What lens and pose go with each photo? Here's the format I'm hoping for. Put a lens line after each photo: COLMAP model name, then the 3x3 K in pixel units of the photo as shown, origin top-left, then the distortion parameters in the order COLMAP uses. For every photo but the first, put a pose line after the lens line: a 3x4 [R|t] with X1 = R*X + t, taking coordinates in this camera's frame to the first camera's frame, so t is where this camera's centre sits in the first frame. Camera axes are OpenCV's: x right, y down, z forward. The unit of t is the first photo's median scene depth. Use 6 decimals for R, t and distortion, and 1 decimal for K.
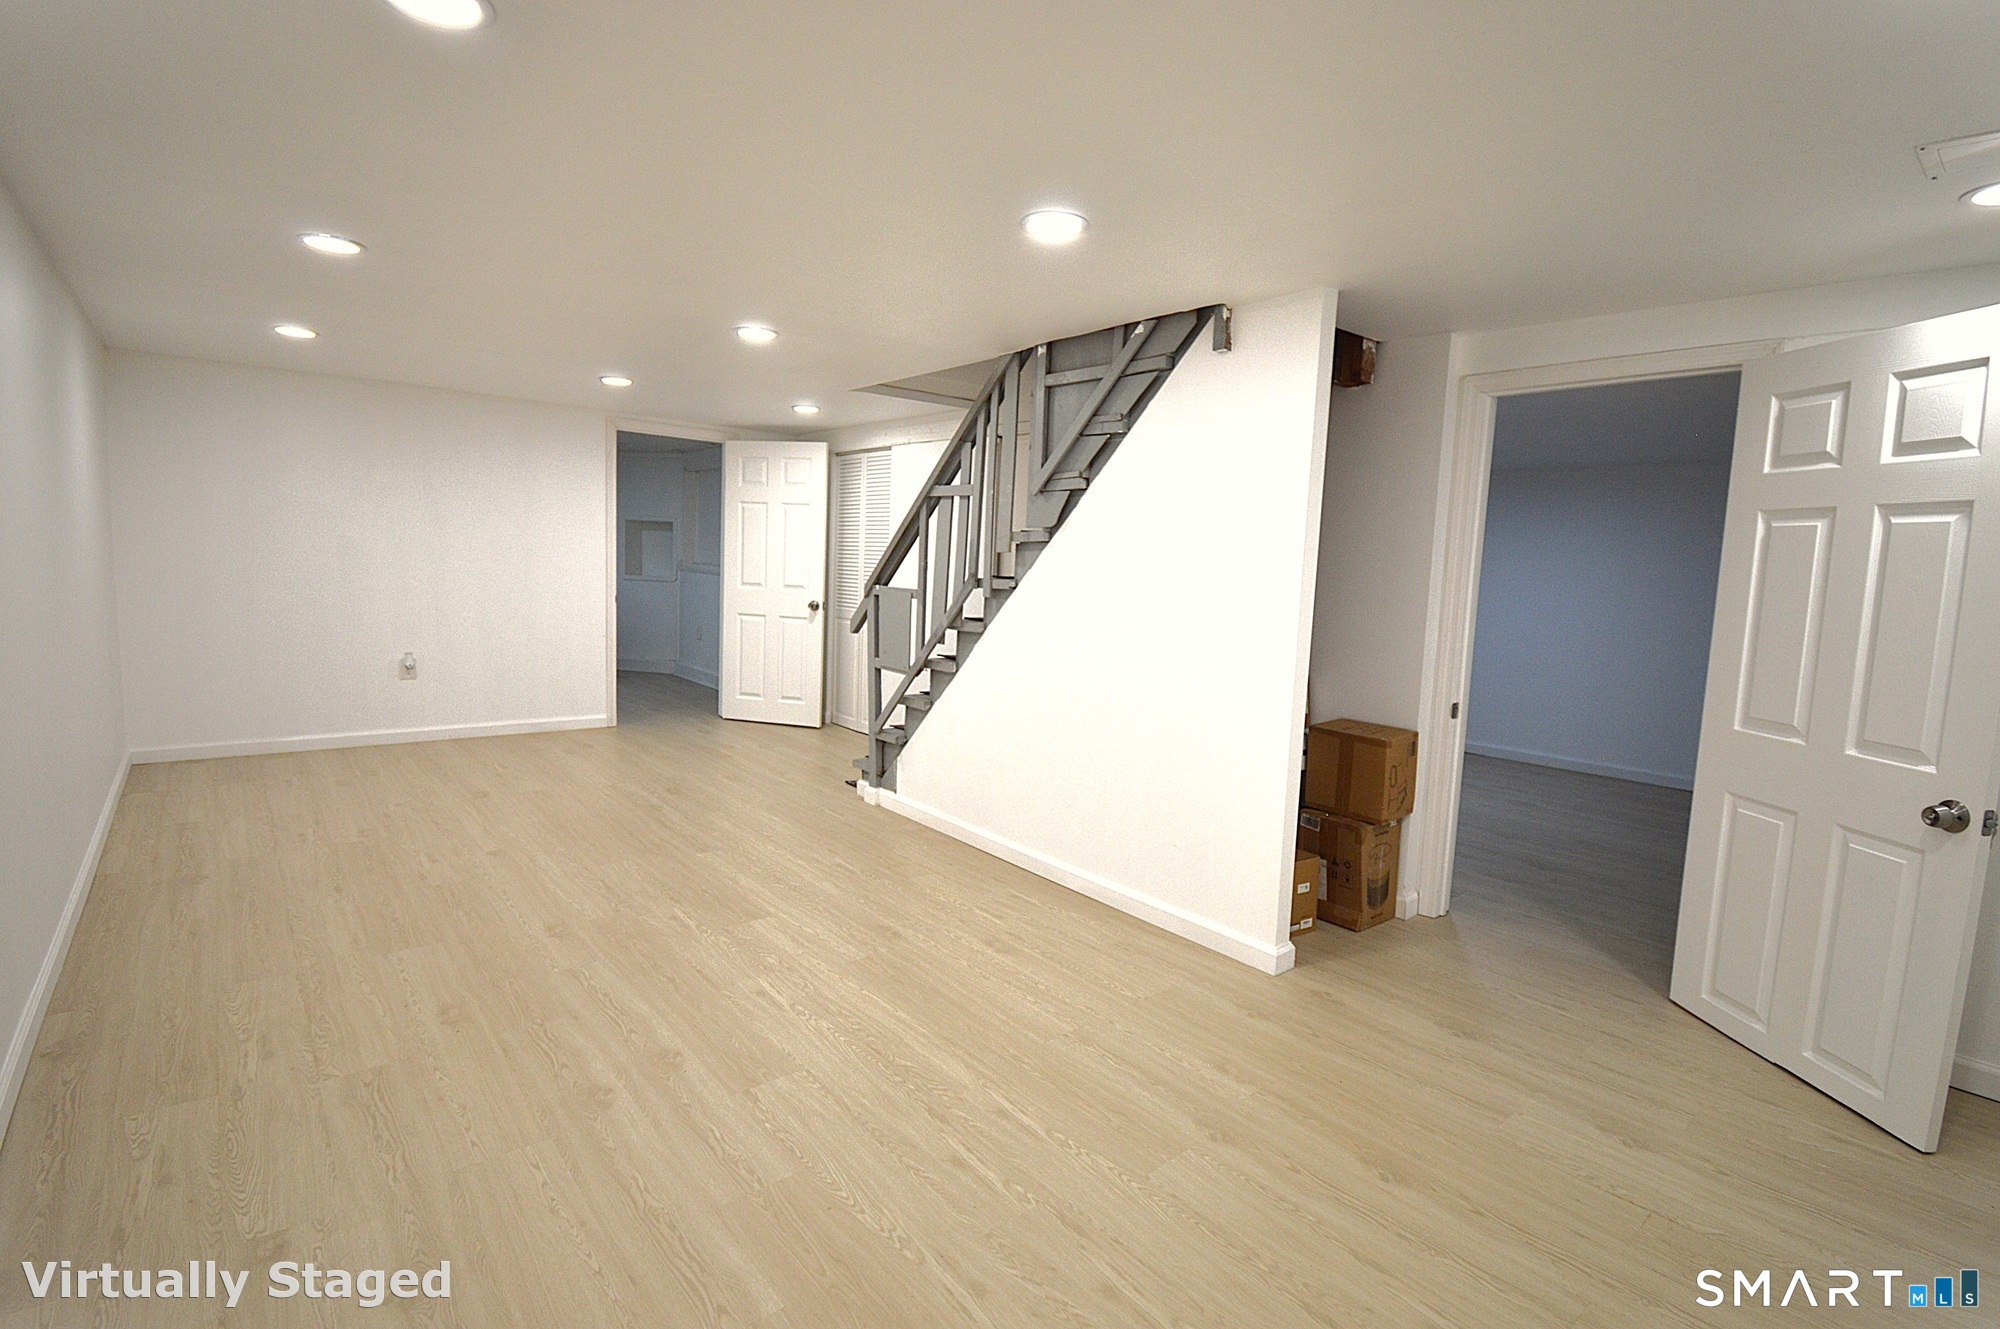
lens RADIAL K [[910.4, 0, 995.1], [0, 910.4, 652.3], [0, 0, 1]] dist [0.005656, -0.001625]
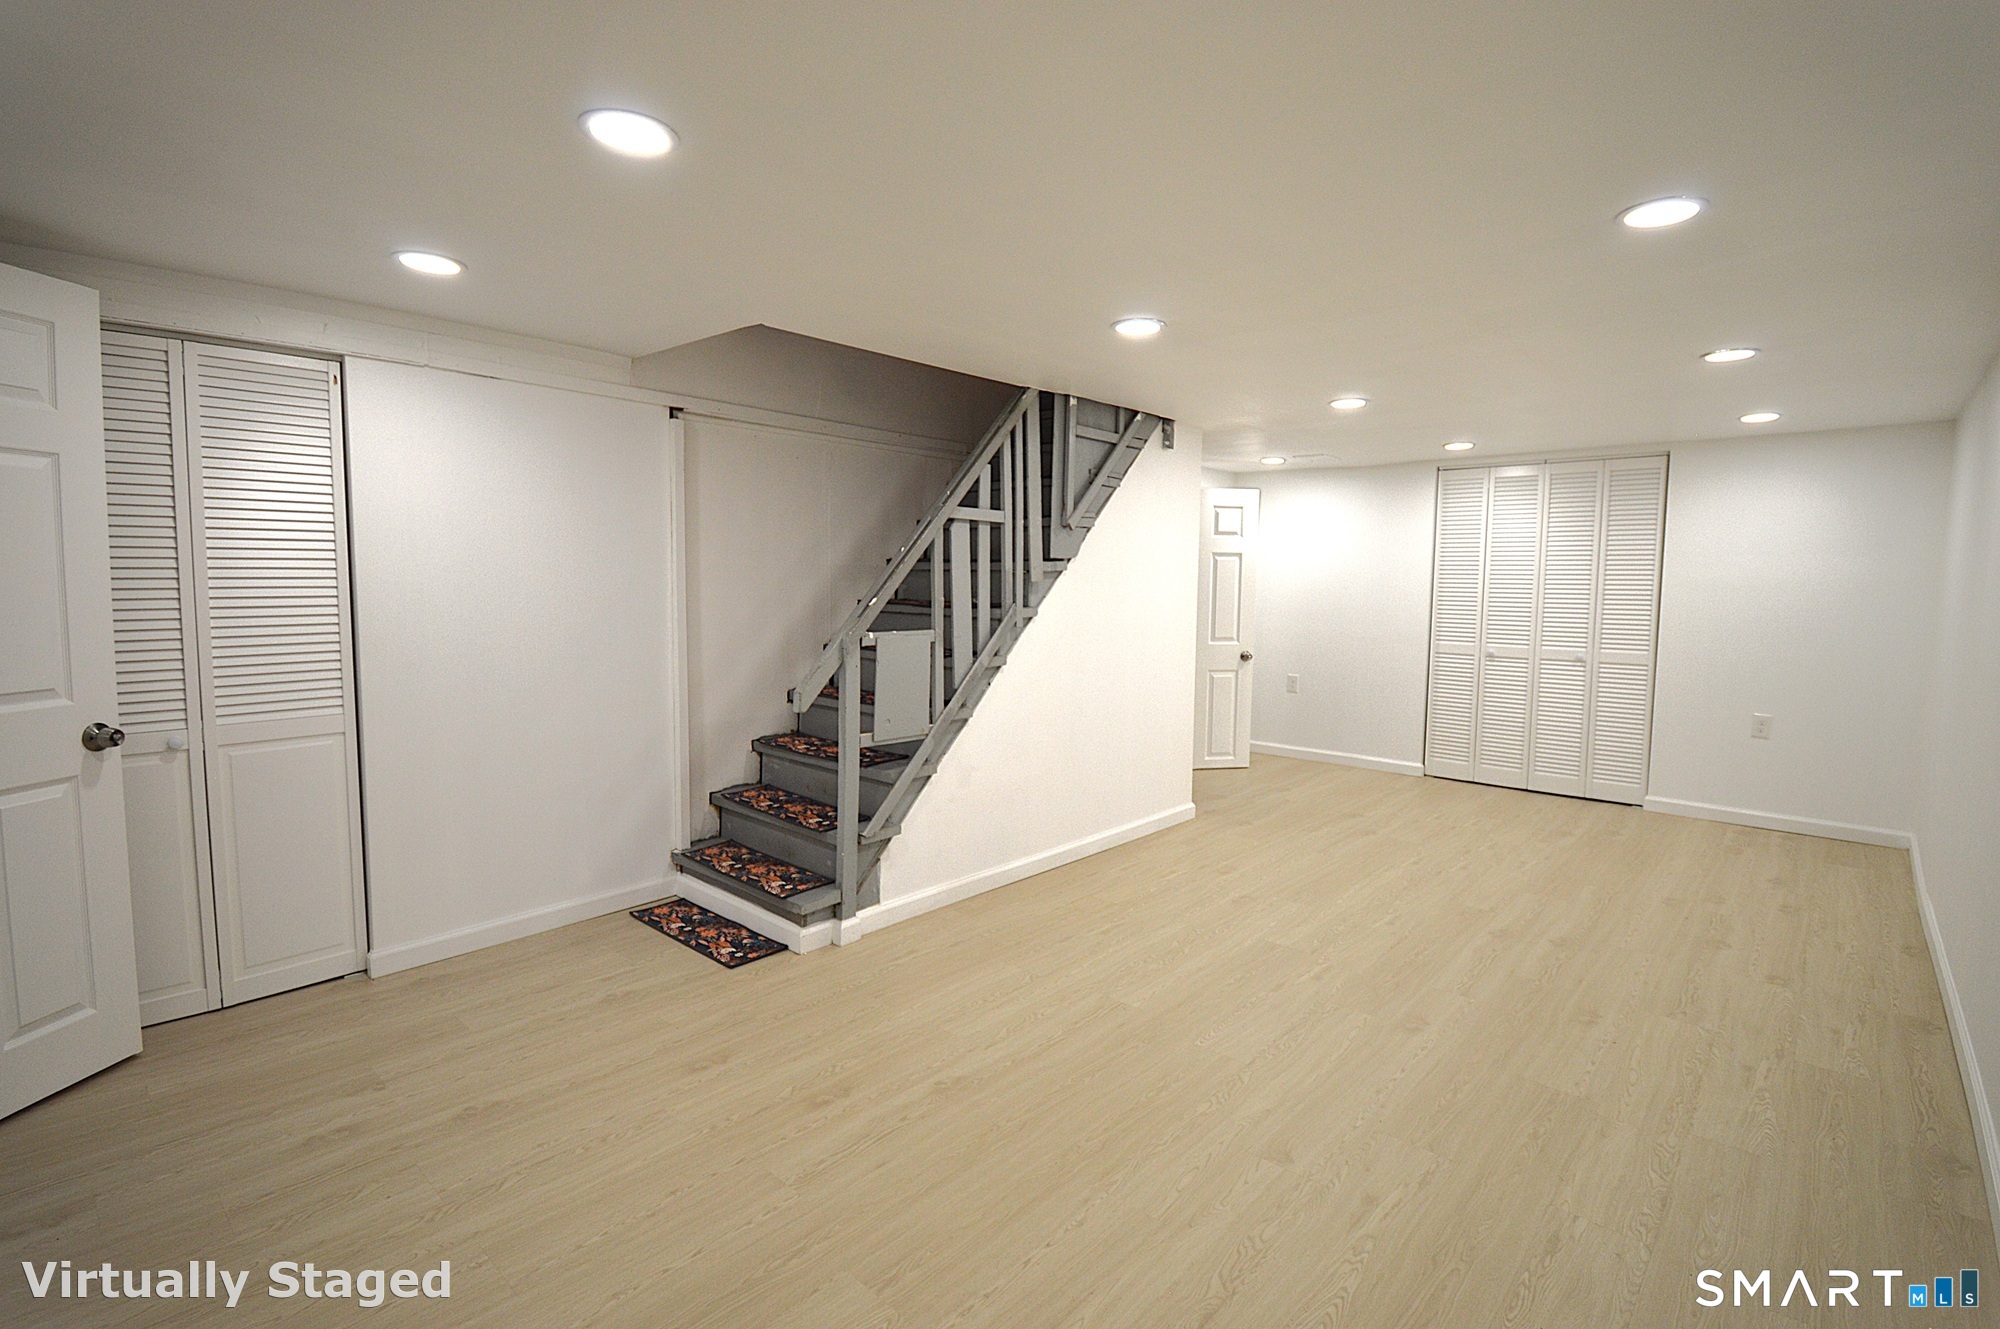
lens RADIAL K [[910.4, 0, 993.9], [0, 910.4, 660.5], [0, 0, 1]] dist [0.005656, -0.001625]
pose [[-0.118272, -0.137887, 0.983361, -1.461756], [0.083628, 0.985410, 0.148232, -0.259555], [-0.989453, 0.099768, -0.105015, 1.683966]]
